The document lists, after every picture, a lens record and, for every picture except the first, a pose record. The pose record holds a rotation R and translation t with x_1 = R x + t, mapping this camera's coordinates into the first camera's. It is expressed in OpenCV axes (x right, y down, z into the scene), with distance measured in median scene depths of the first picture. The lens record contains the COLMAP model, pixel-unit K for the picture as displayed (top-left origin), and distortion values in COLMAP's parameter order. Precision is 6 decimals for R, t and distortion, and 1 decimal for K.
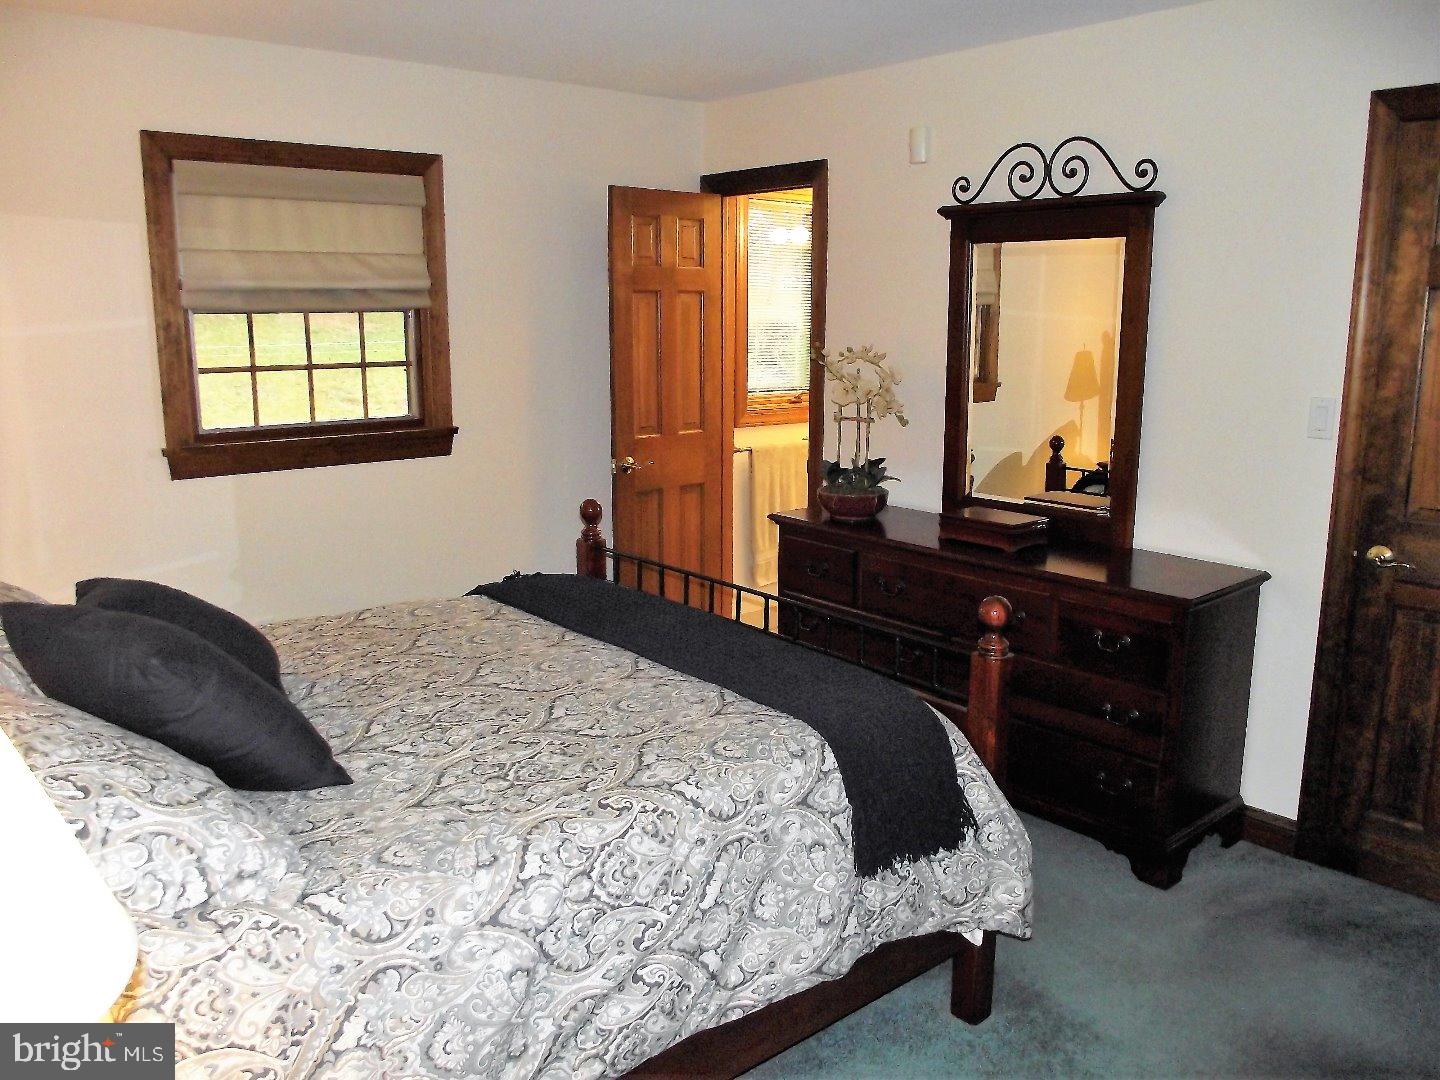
lens RADIAL K [[1124.2, 0, 720.0], [0, 1124.2, 540.0], [0, 0, 1]] dist [-0.088701, 0.060739]
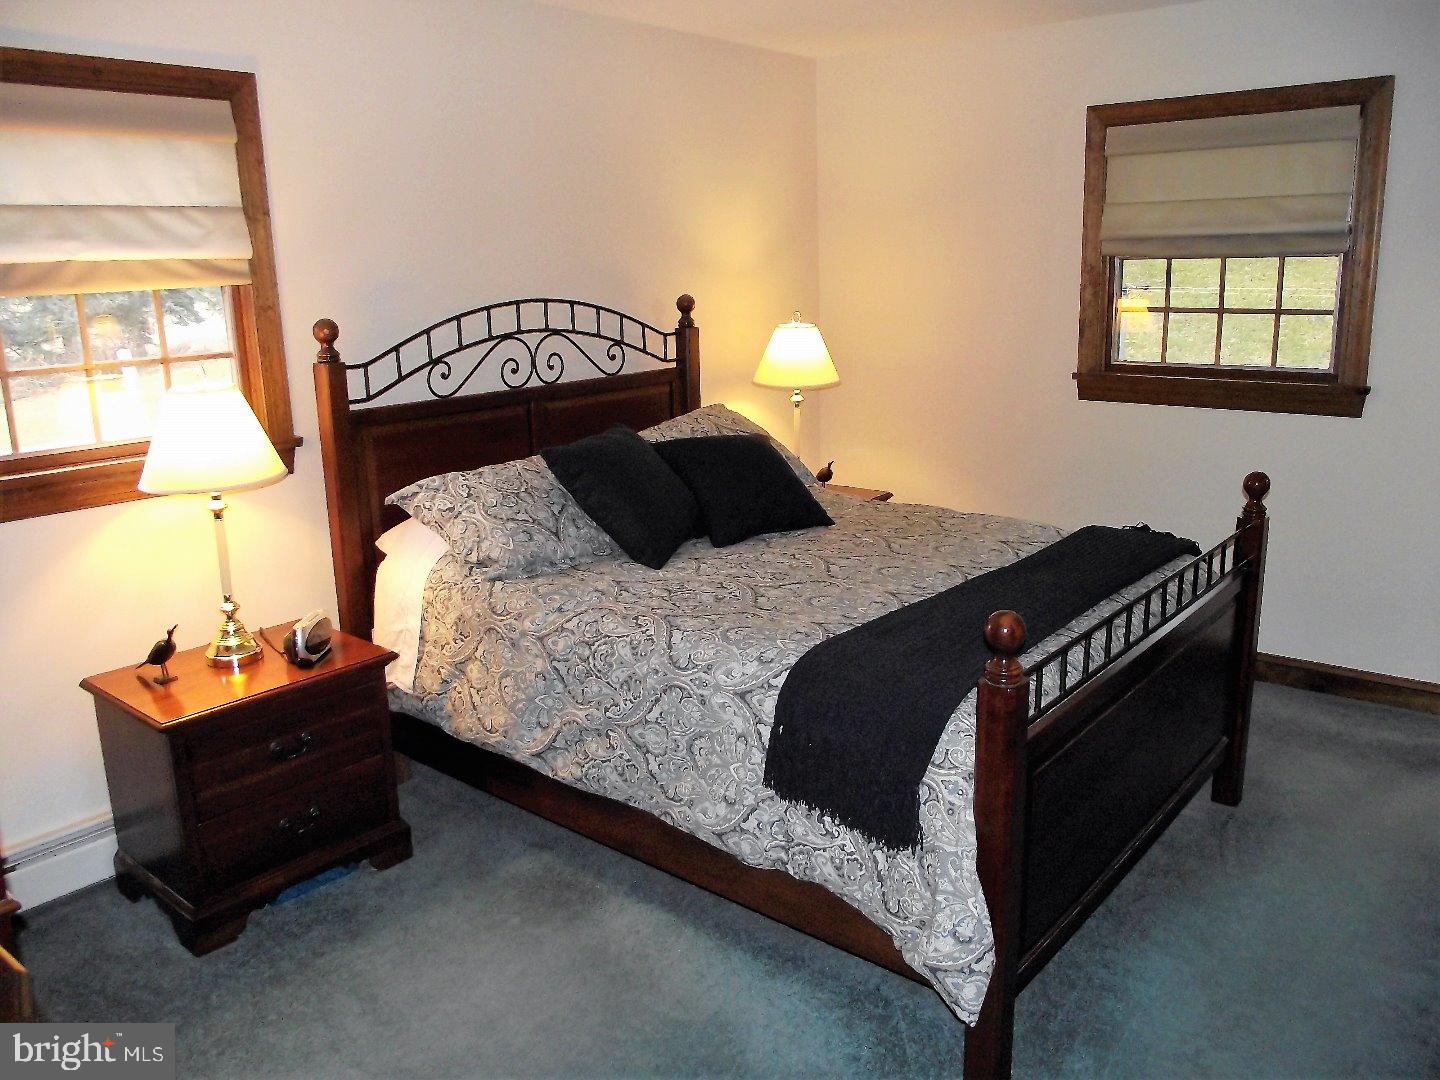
lens RADIAL K [[1124.2, 0, 720.0], [0, 1124.2, 540.0], [0, 0, 1]] dist [-0.088701, 0.060739]
pose [[0.164215, 0.228114, -0.959686, 0.651530], [-0.169609, 0.964934, 0.200339, -0.085057], [0.971734, 0.129873, 0.197146, 0.412886]]
